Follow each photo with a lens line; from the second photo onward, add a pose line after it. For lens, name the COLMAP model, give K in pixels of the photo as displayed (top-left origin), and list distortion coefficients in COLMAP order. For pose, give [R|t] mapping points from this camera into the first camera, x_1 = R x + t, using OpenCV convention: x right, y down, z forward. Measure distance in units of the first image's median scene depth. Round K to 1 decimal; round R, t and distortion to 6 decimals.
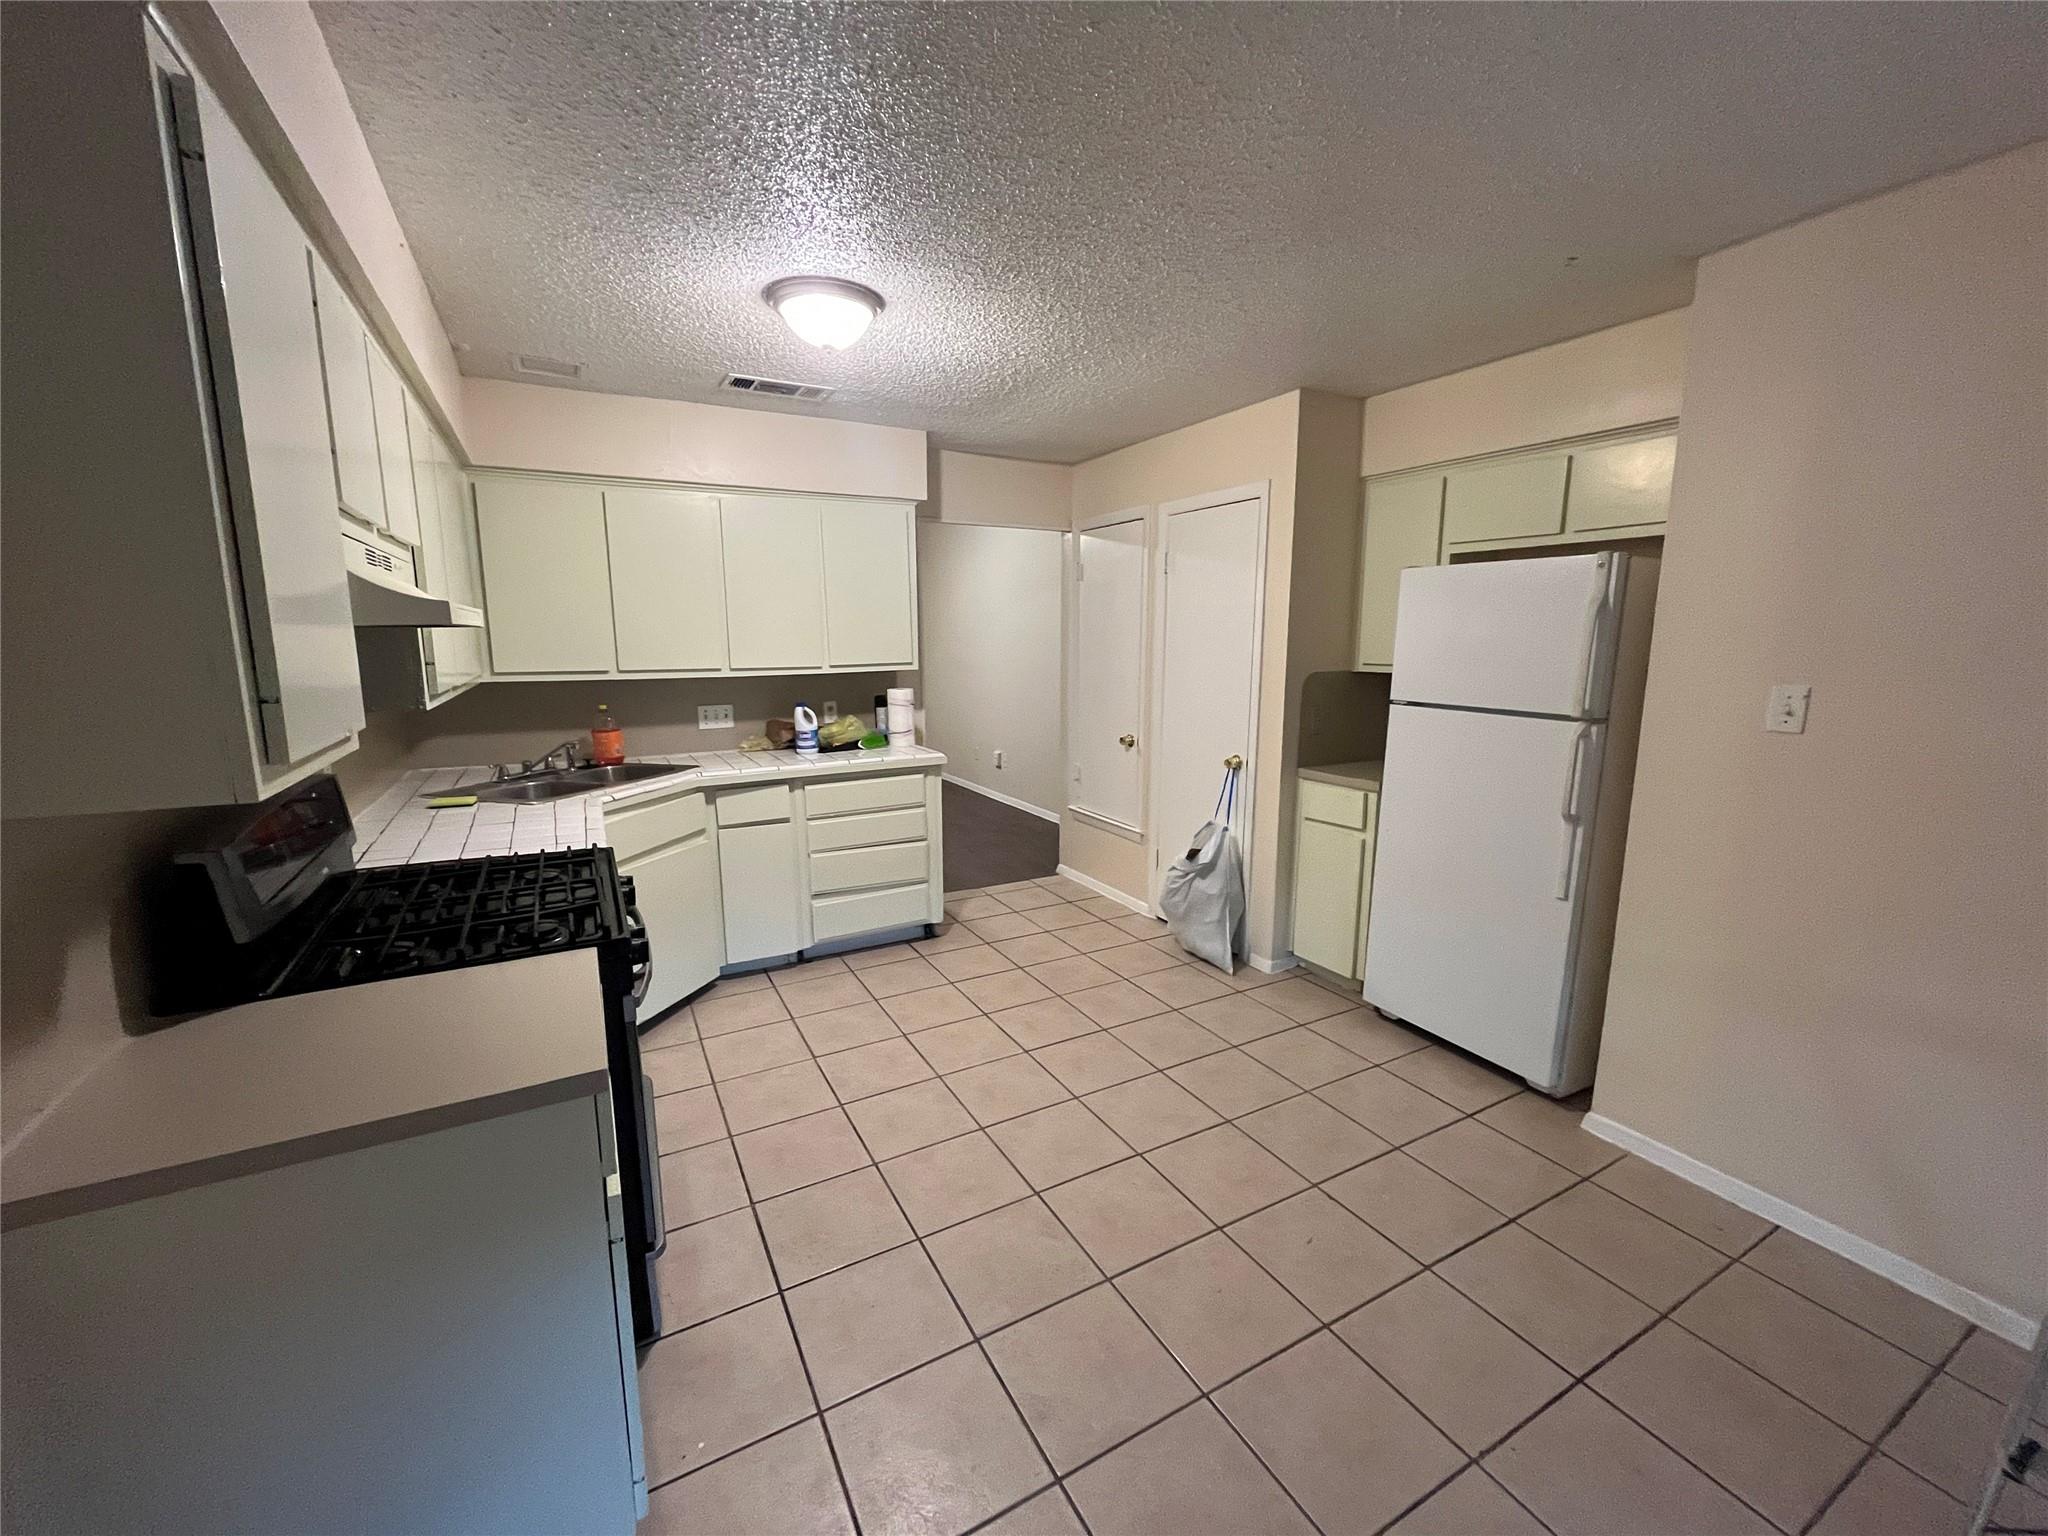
lens RADIAL K [[825.7, 0, 1026.9], [0, 825.7, 769.4], [0, 0, 1]] dist [-0.001871, -0.000143]
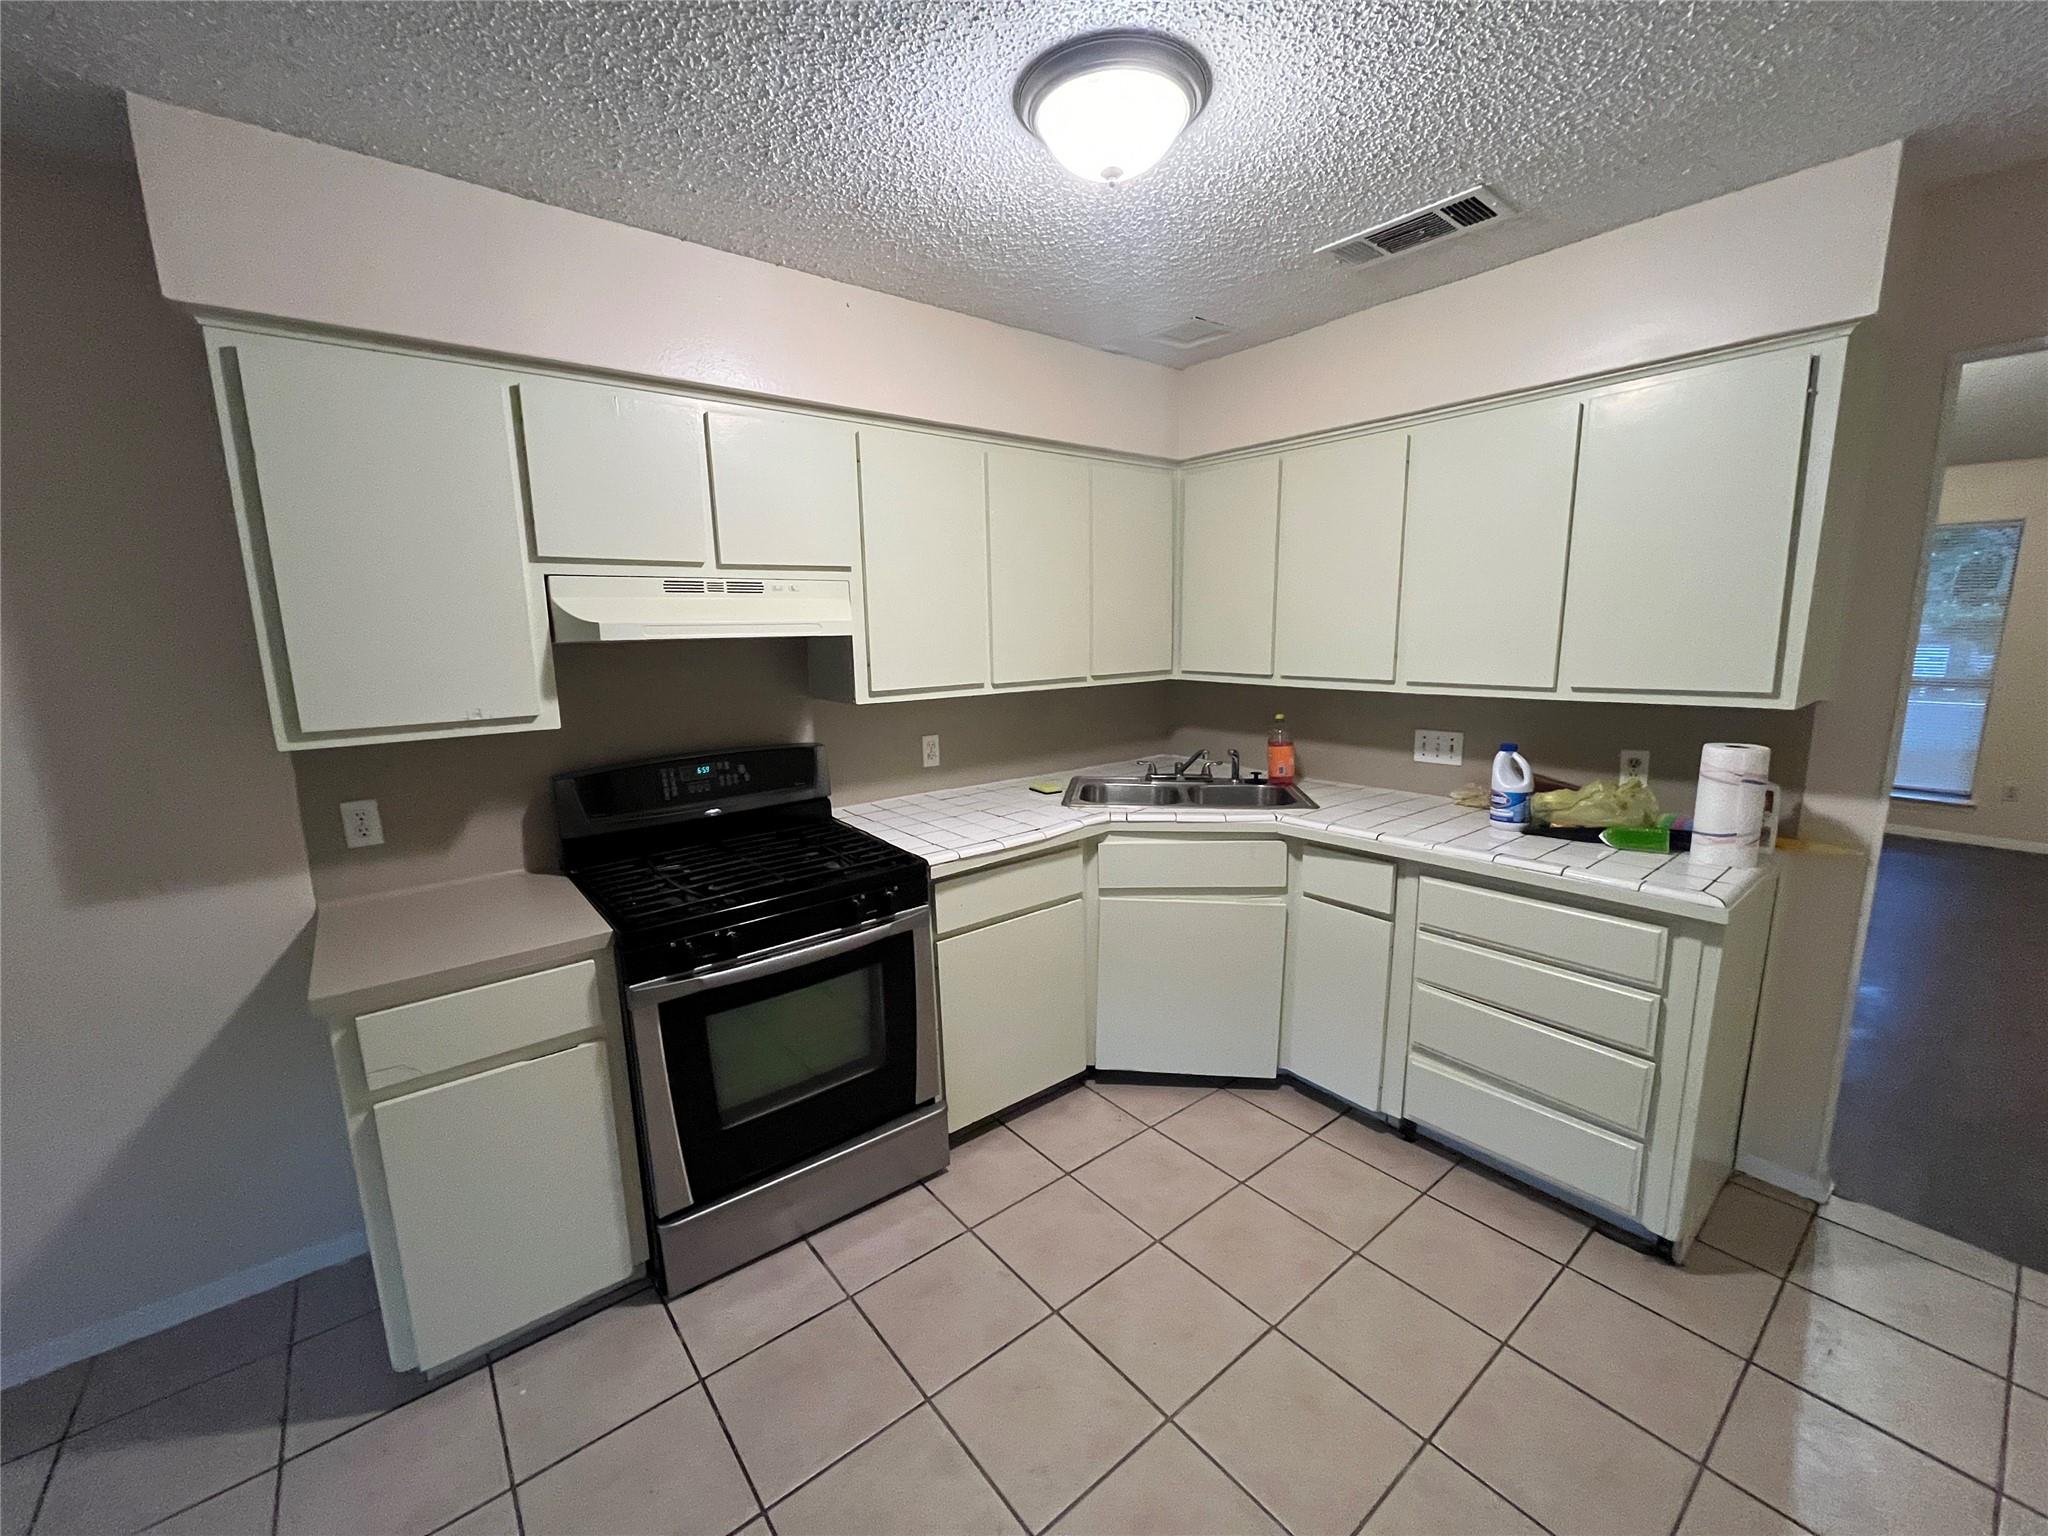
lens RADIAL K [[825.7, 0, 1025.8], [0, 825.7, 770.0], [0, 0, 1]] dist [-0.001871, -0.000143]
pose [[0.170571, 0.172264, -0.970170, 0.255431], [-0.146103, 0.978137, 0.147992, -0.099673], [0.974453, 0.116501, 0.192010, 0.534649]]
